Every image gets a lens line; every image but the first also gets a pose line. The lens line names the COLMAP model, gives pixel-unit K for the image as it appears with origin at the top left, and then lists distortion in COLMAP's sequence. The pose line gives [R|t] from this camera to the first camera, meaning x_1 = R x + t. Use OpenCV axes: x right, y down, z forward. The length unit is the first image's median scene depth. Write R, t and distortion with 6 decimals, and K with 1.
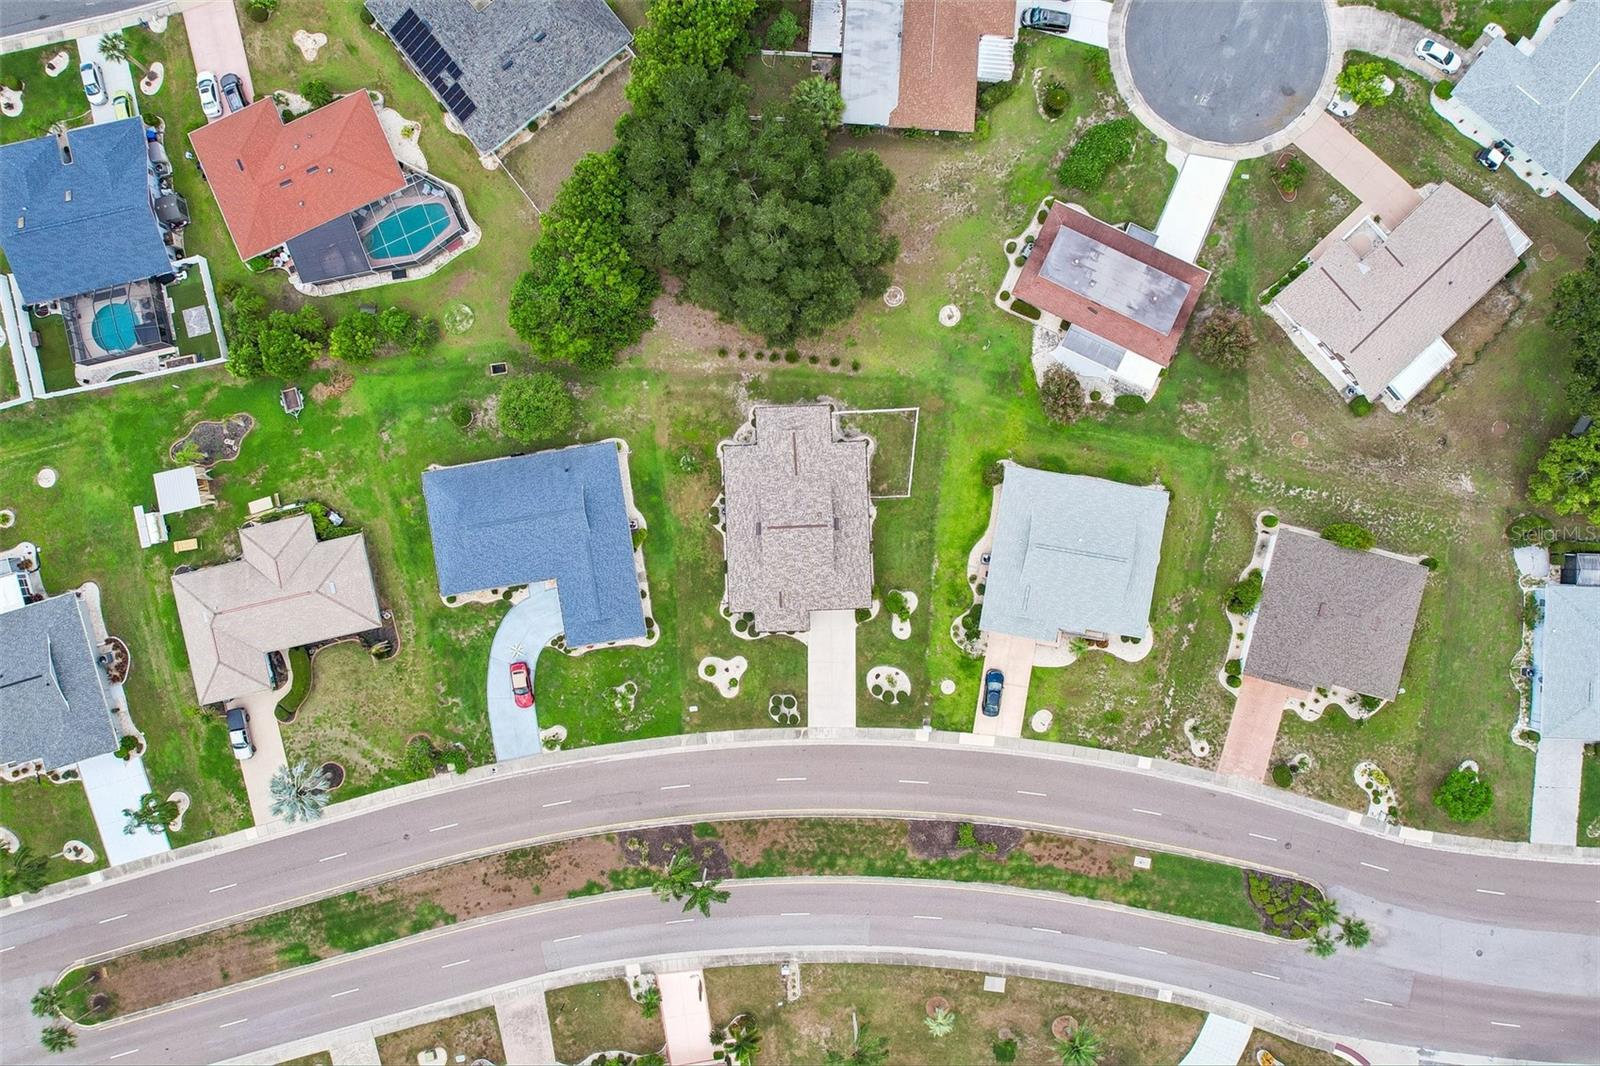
lens RADIAL K [[1213.4, 0, 800.0], [0, 1213.4, 533.0], [0, 0, 1]] dist [-0.067441, 0.046533]
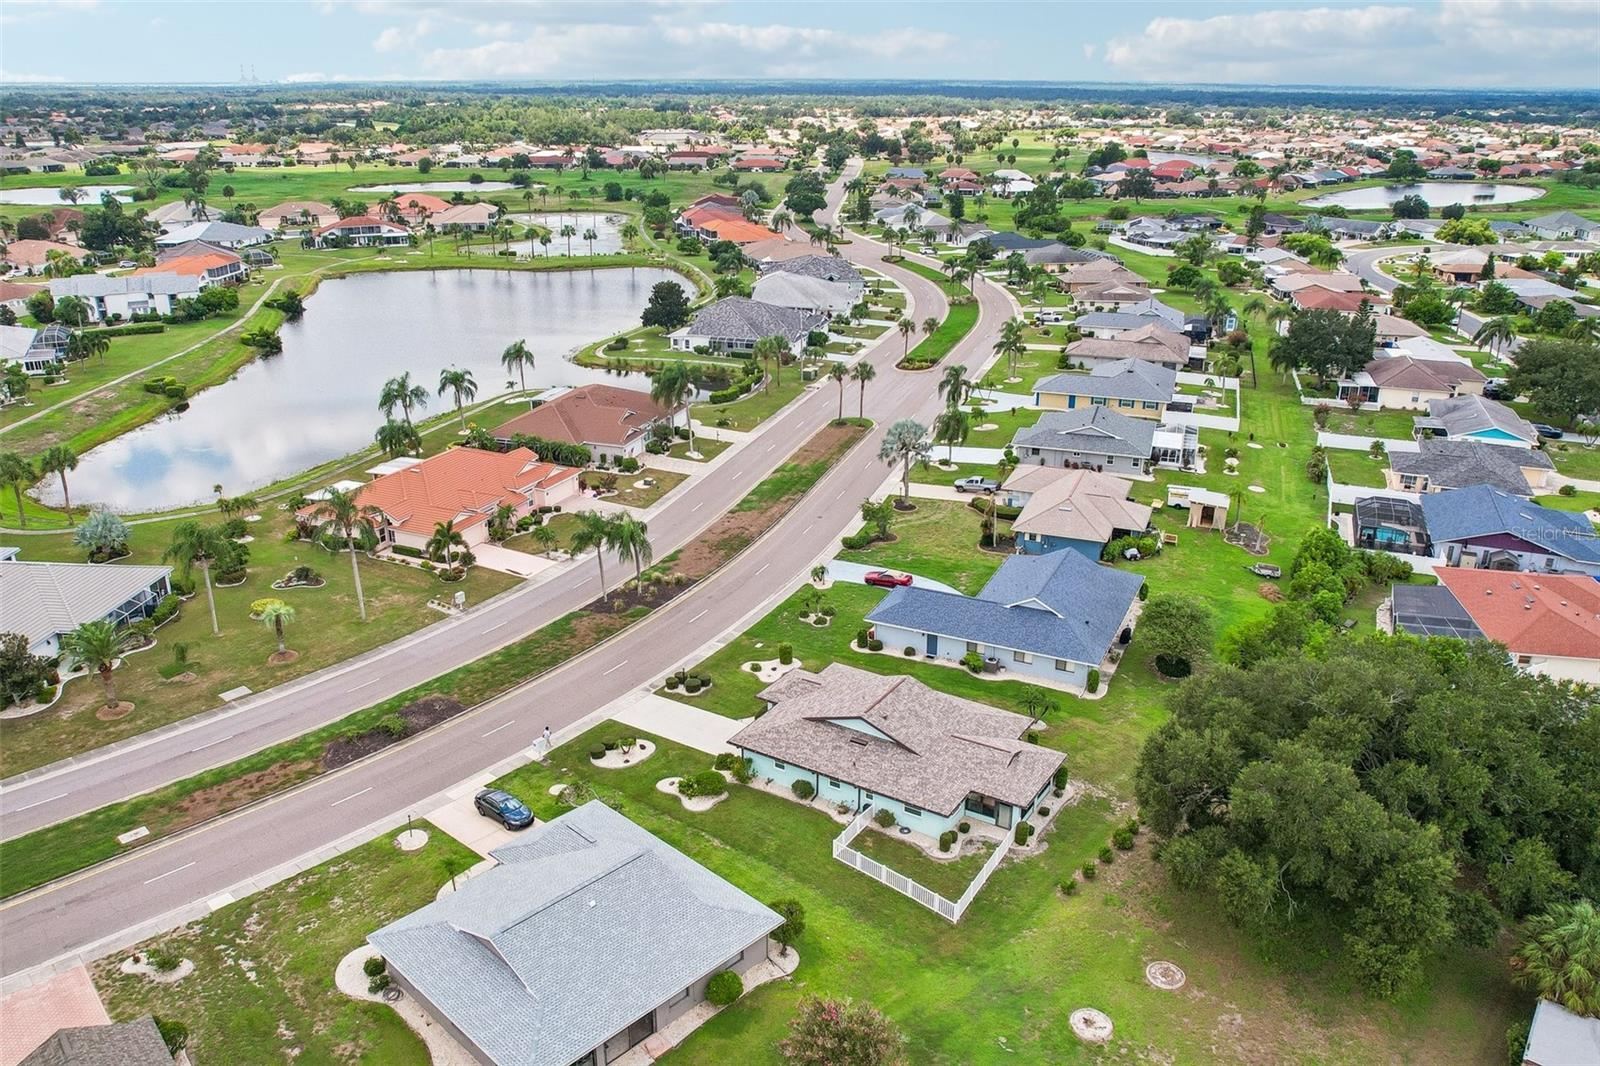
lens RADIAL K [[1213.4, 0, 800.0], [0, 1213.4, 533.0], [0, 0, 1]] dist [-0.067441, 0.046533]
pose [[-0.563315, 0.296413, -0.771243, 0.516753], [-0.826239, -0.204539, 0.524874, -0.299896], [-0.002170, 0.932900, 0.360128, 0.629860]]
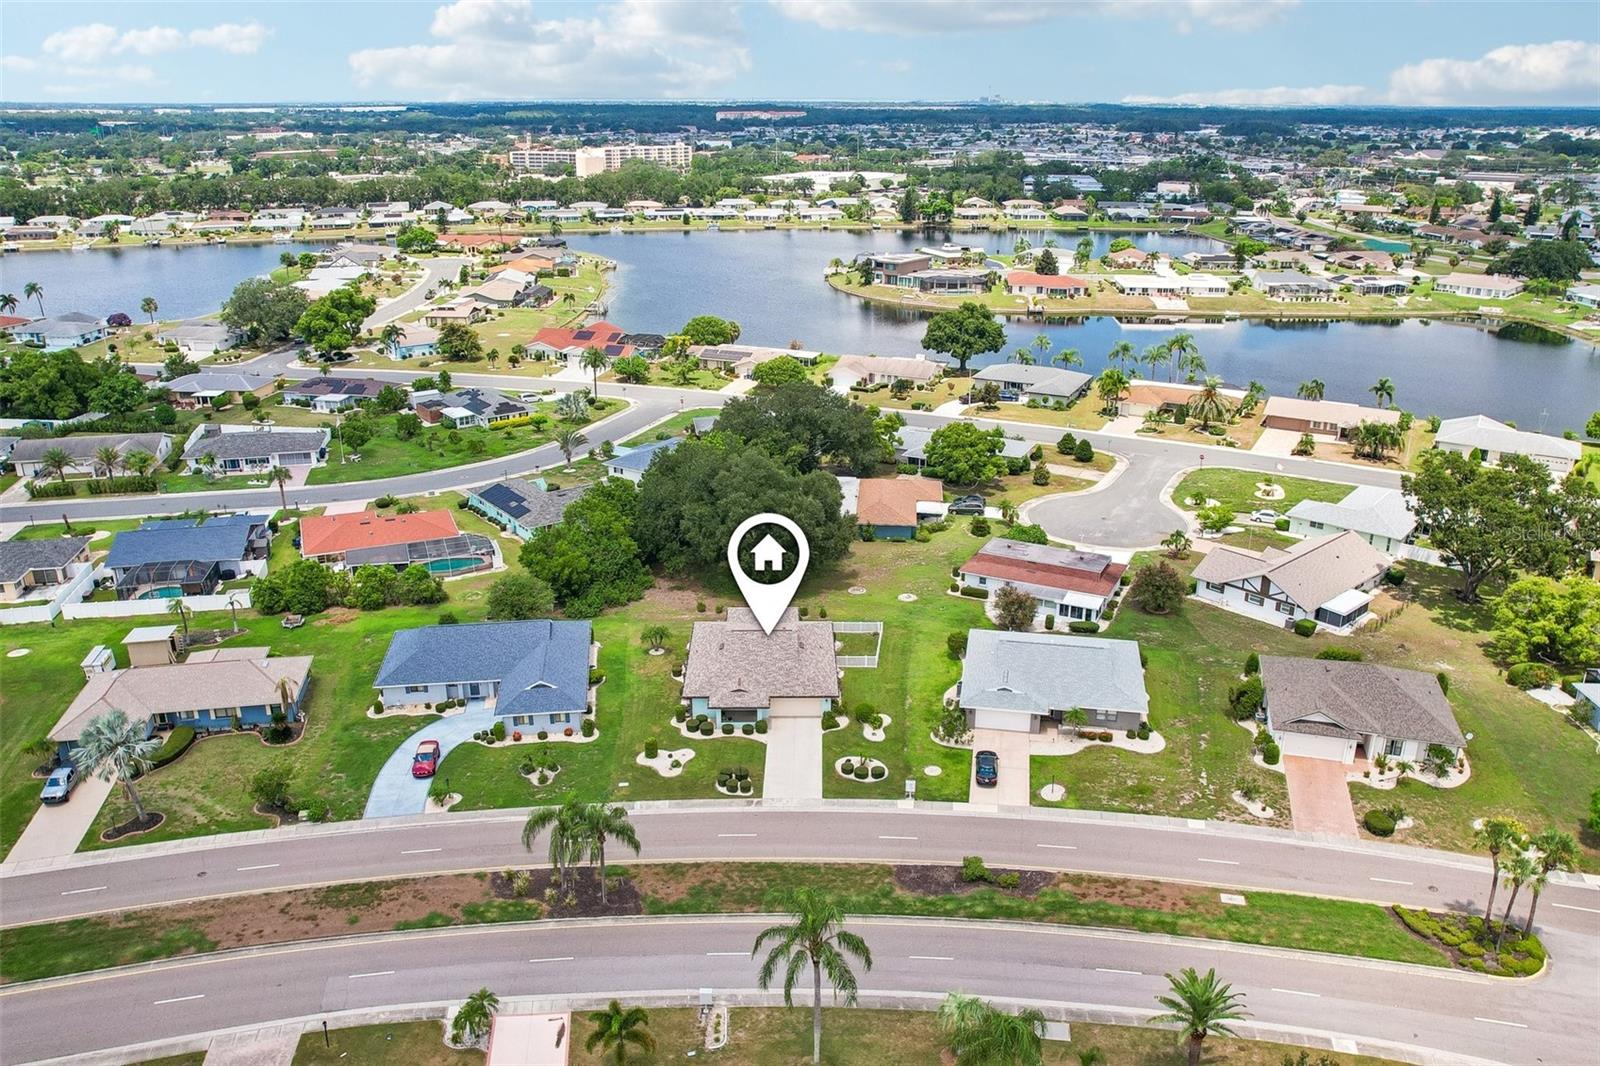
lens RADIAL K [[1213.4, 0, 800.0], [0, 1213.4, 533.0], [0, 0, 1]] dist [-0.067441, 0.046533]
pose [[0.999755, 0.011406, -0.018950, 0.044797], [-0.021702, 0.340648, -0.939940, 0.855492], [-0.004266, 0.940122, 0.340812, 0.562797]]
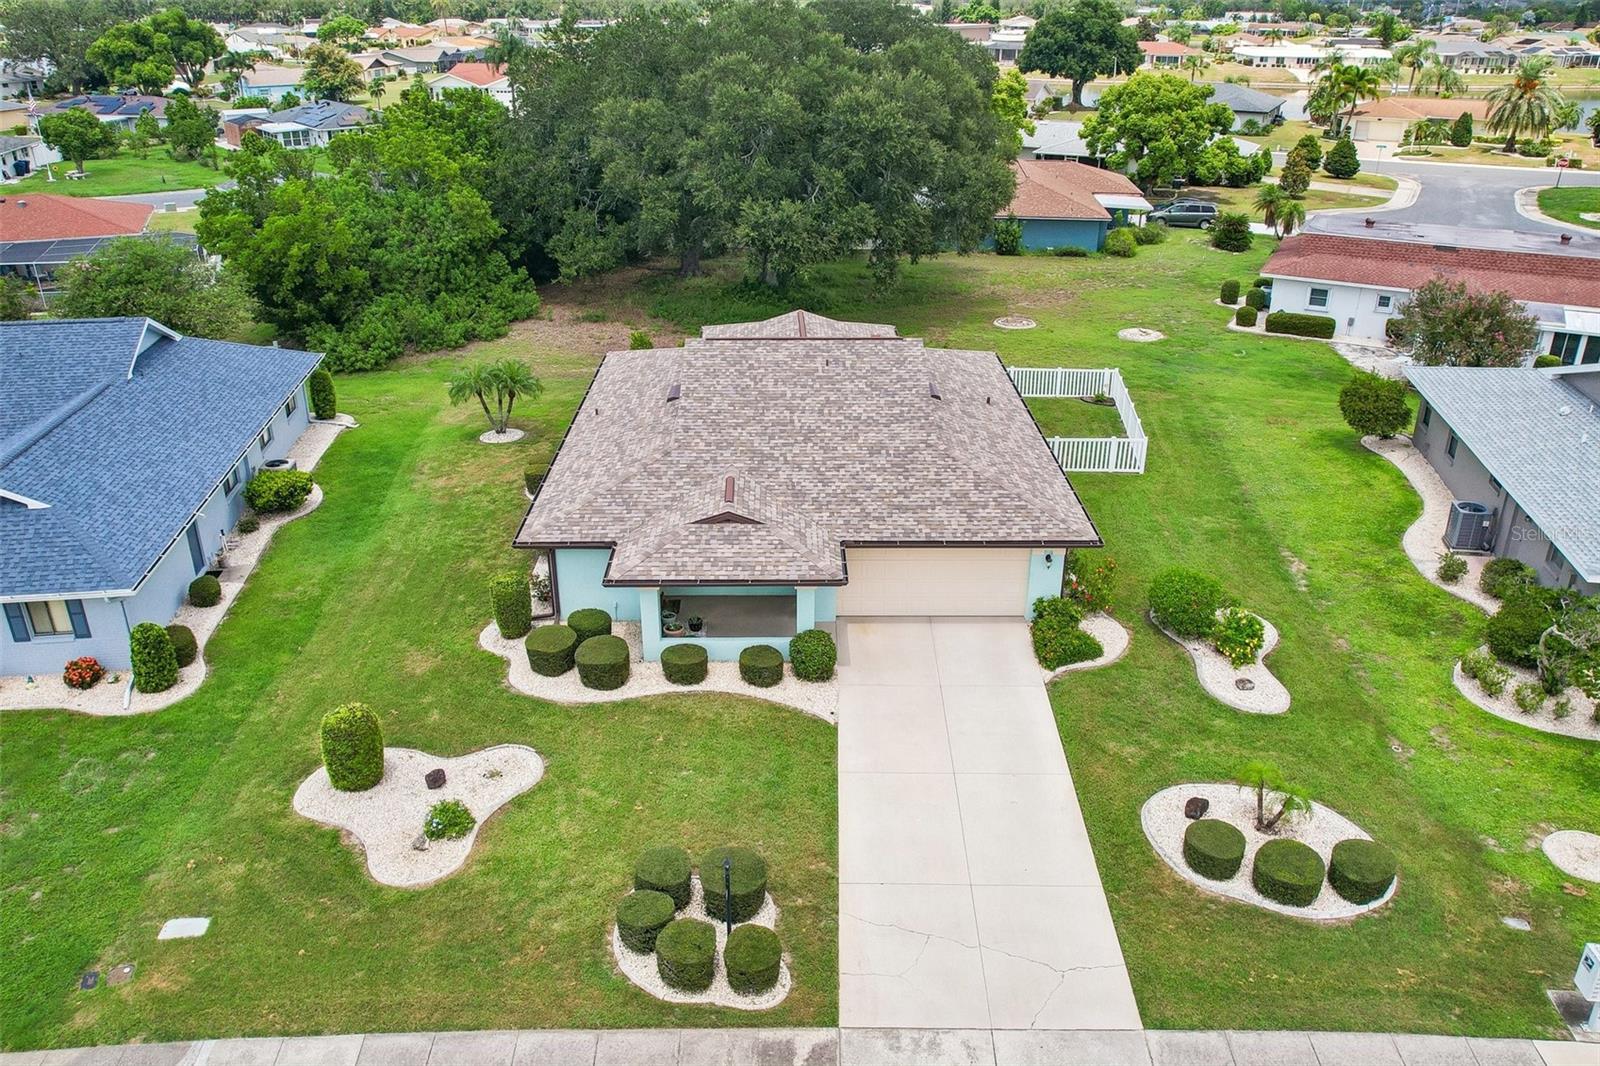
lens RADIAL K [[1213.4, 0, 800.0], [0, 1213.4, 533.0], [0, 0, 1]] dist [-0.067441, 0.046533]
pose [[0.999643, 0.015177, -0.021982, 0.003968], [-0.026289, 0.413031, -0.910337, 0.276899], [-0.004737, 0.910590, 0.413283, 0.878855]]
